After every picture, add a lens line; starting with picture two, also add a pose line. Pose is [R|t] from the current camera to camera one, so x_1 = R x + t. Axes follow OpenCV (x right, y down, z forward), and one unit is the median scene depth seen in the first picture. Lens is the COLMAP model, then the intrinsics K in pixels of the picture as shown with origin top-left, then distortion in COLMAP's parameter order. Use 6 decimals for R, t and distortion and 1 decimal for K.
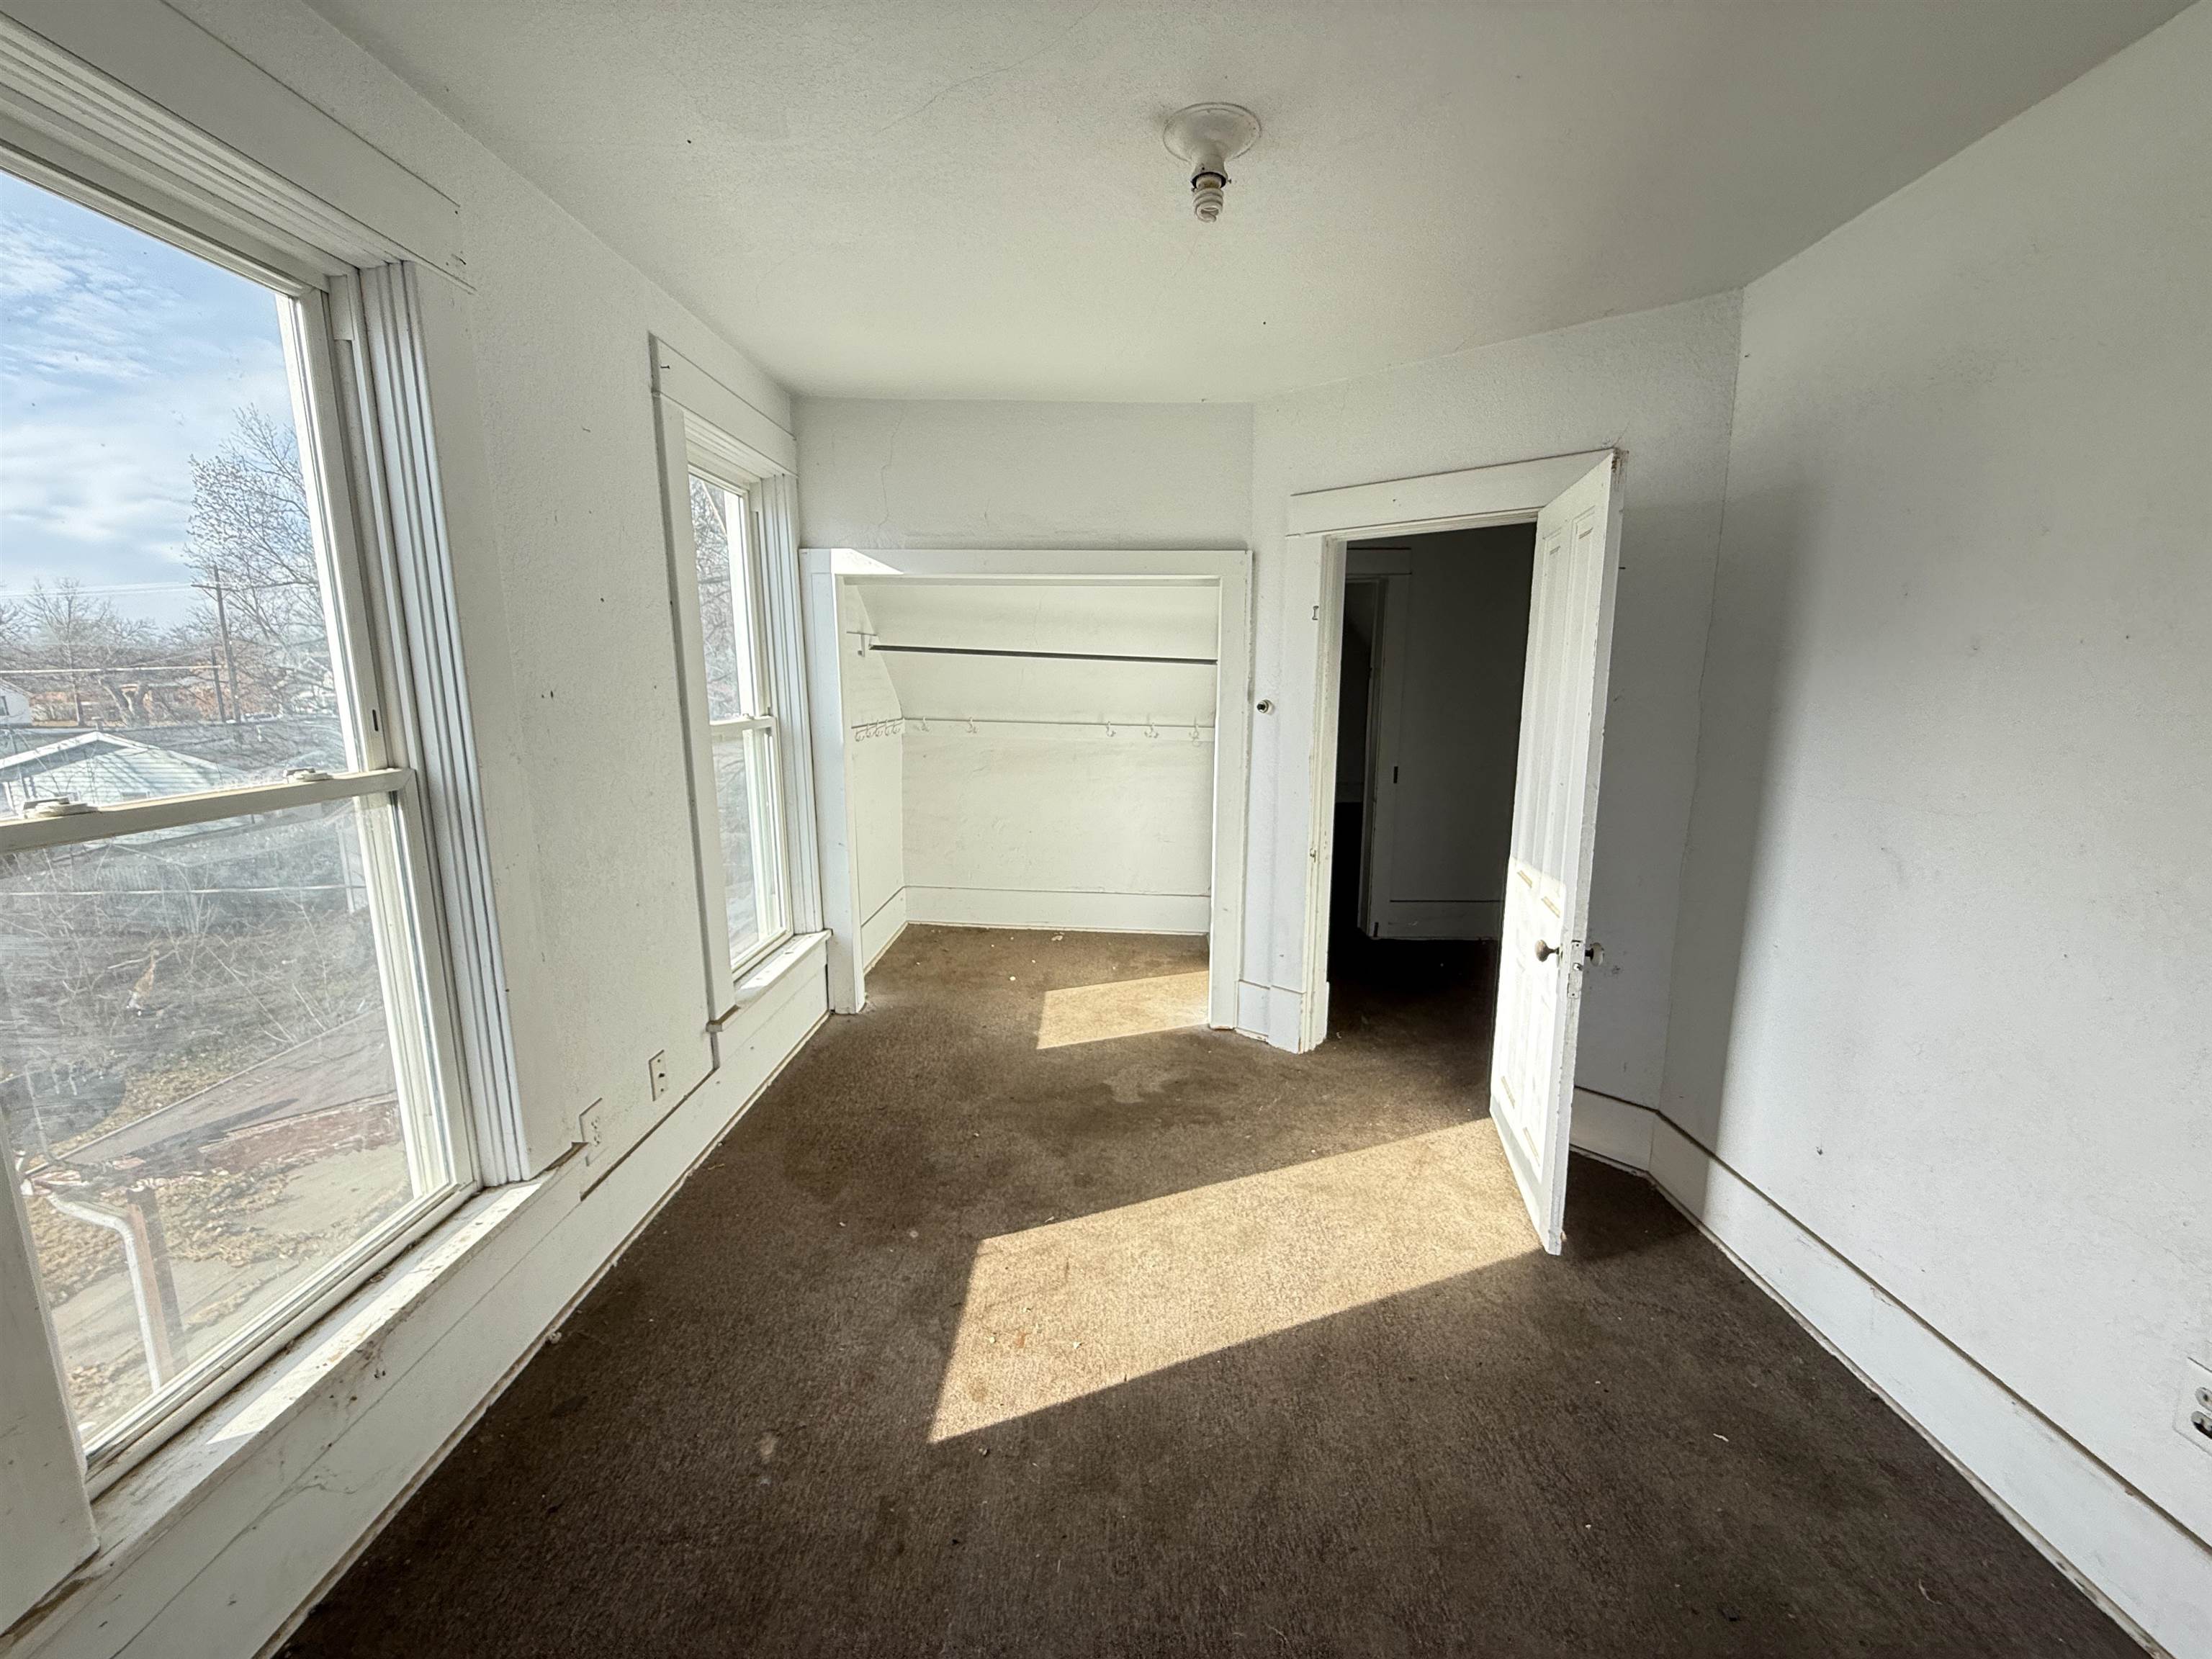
lens RADIAL K [[873.6, 0, 1103.6], [0, 873.6, 826.6], [0, 0, 1]] dist [0.001812, -0.000444]
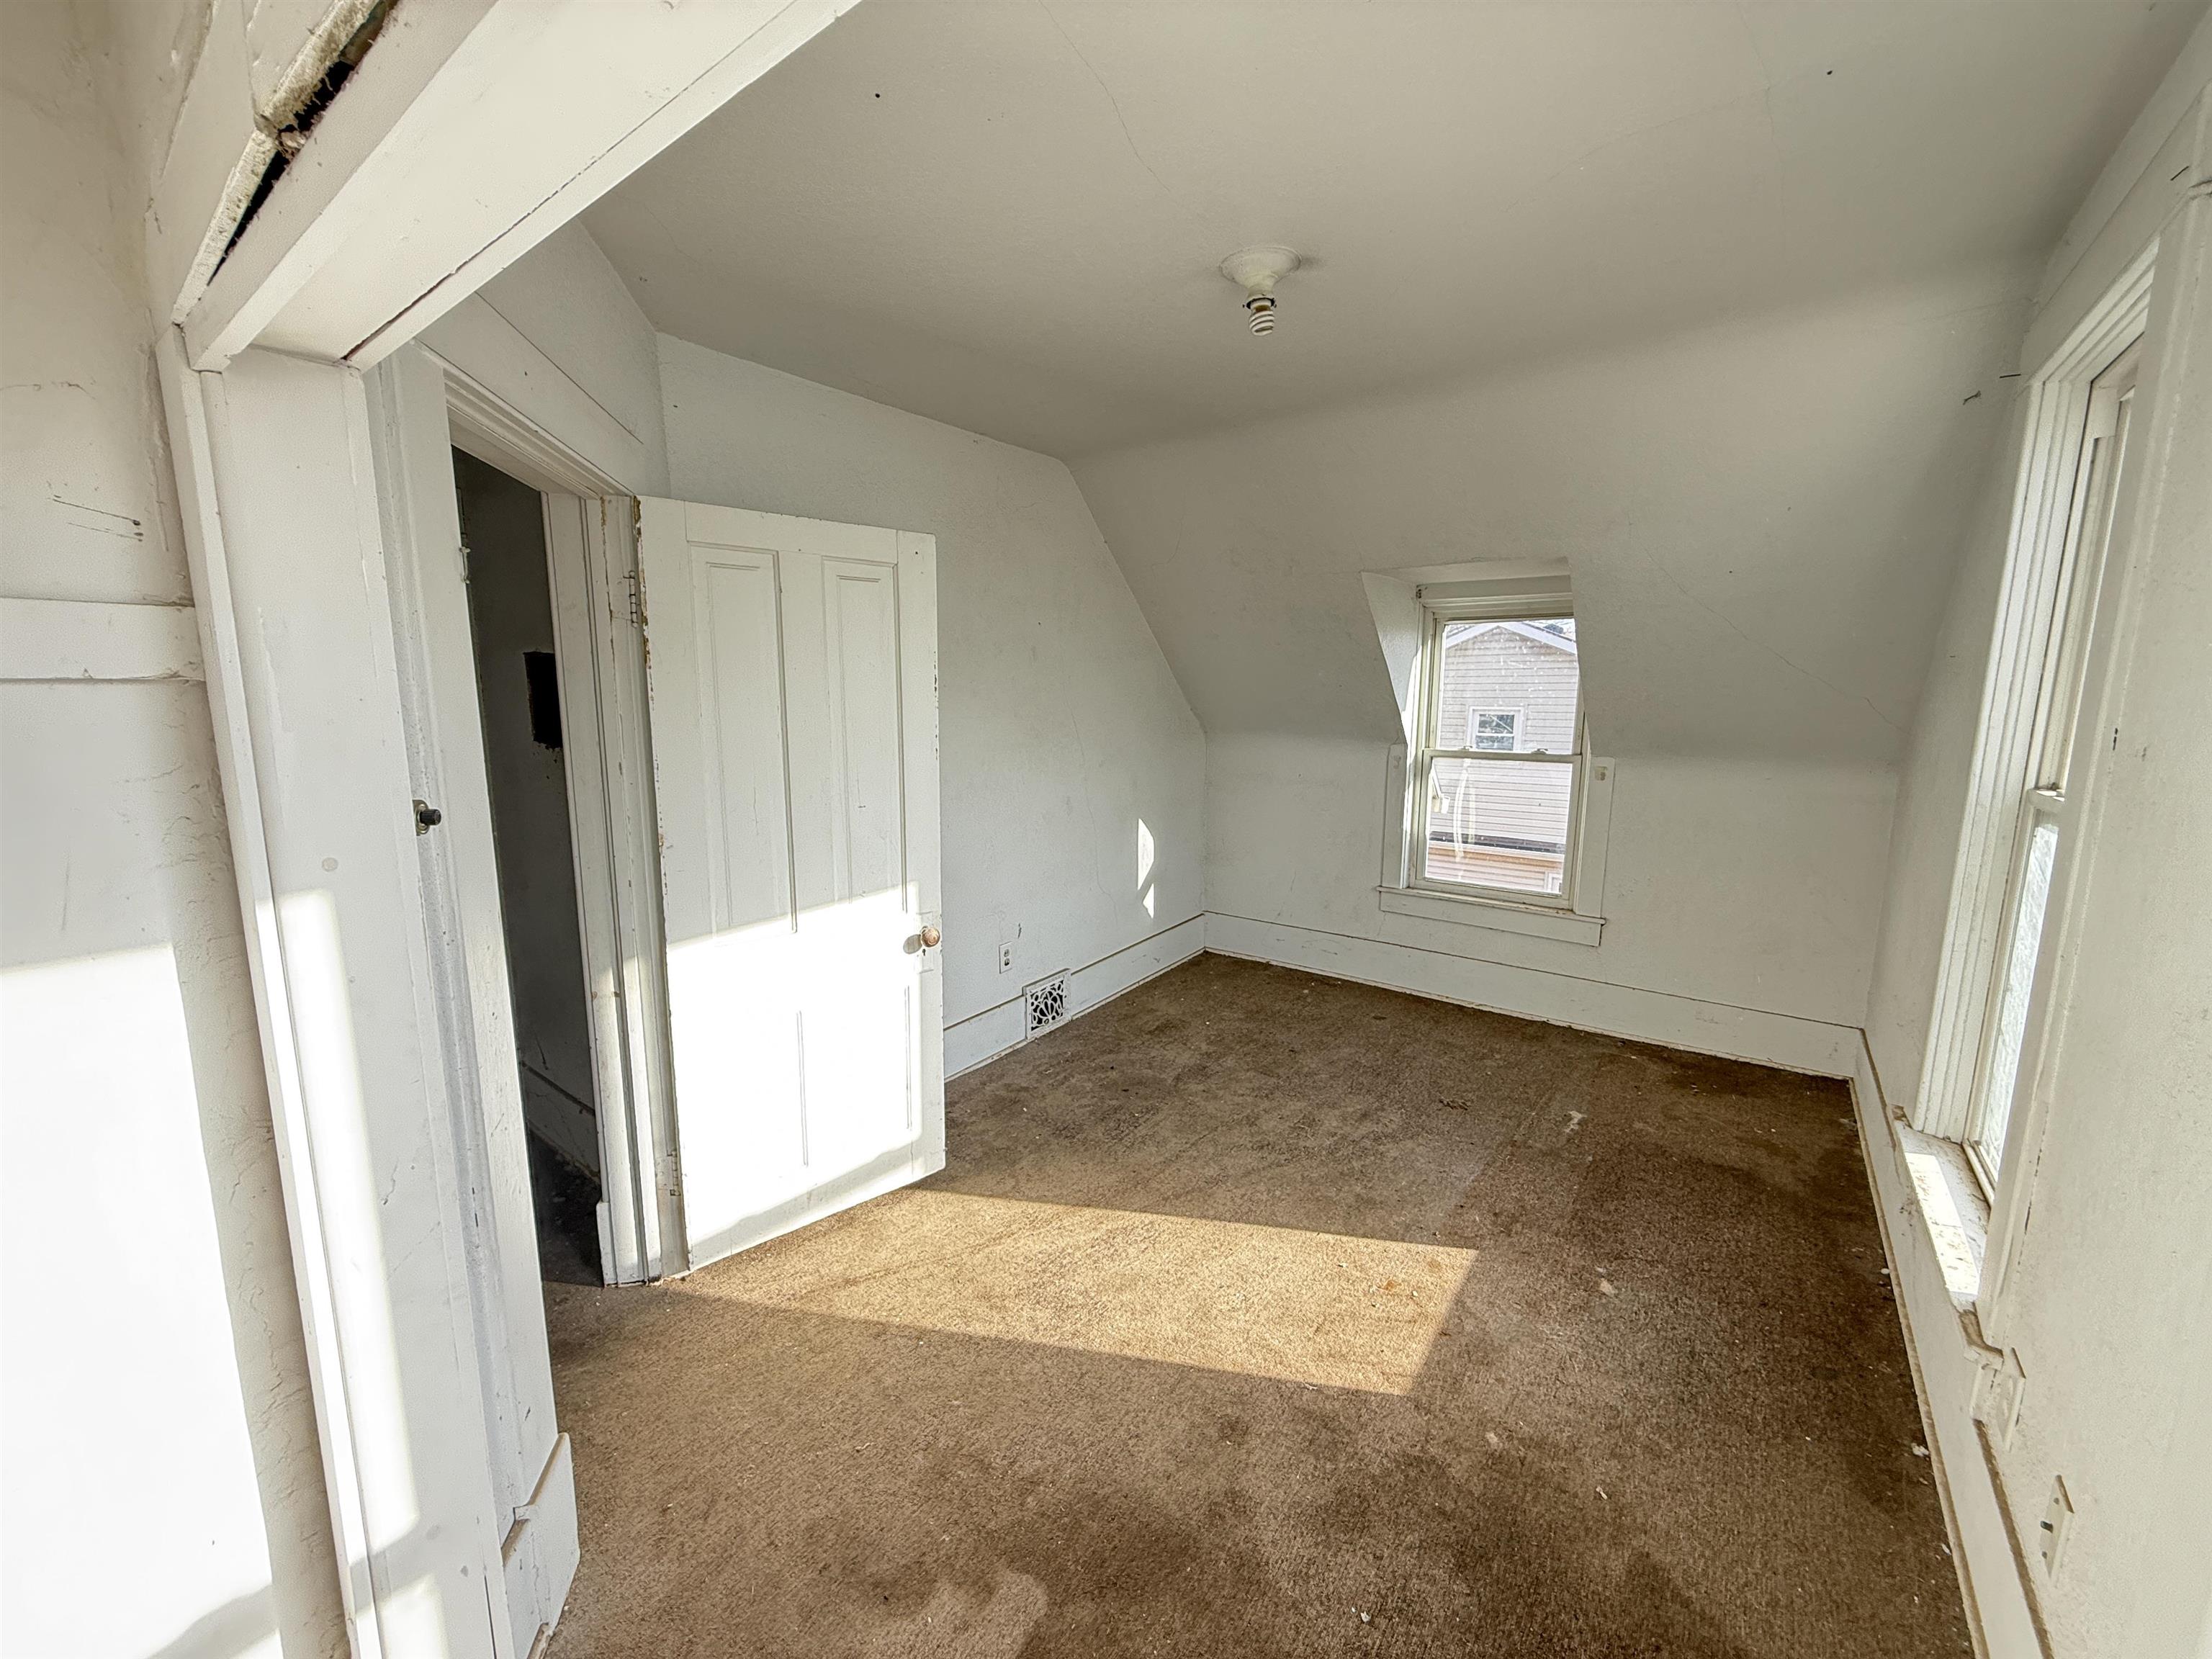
lens RADIAL K [[873.6, 0, 1098.9], [0, 873.6, 826.4], [0, 0, 1]] dist [0.001812, -0.000444]
pose [[-0.815846, -0.089843, 0.571247, -0.337916], [0.098624, 0.951766, 0.290543, -0.313952], [-0.569796, 0.293377, -0.767634, 1.690347]]
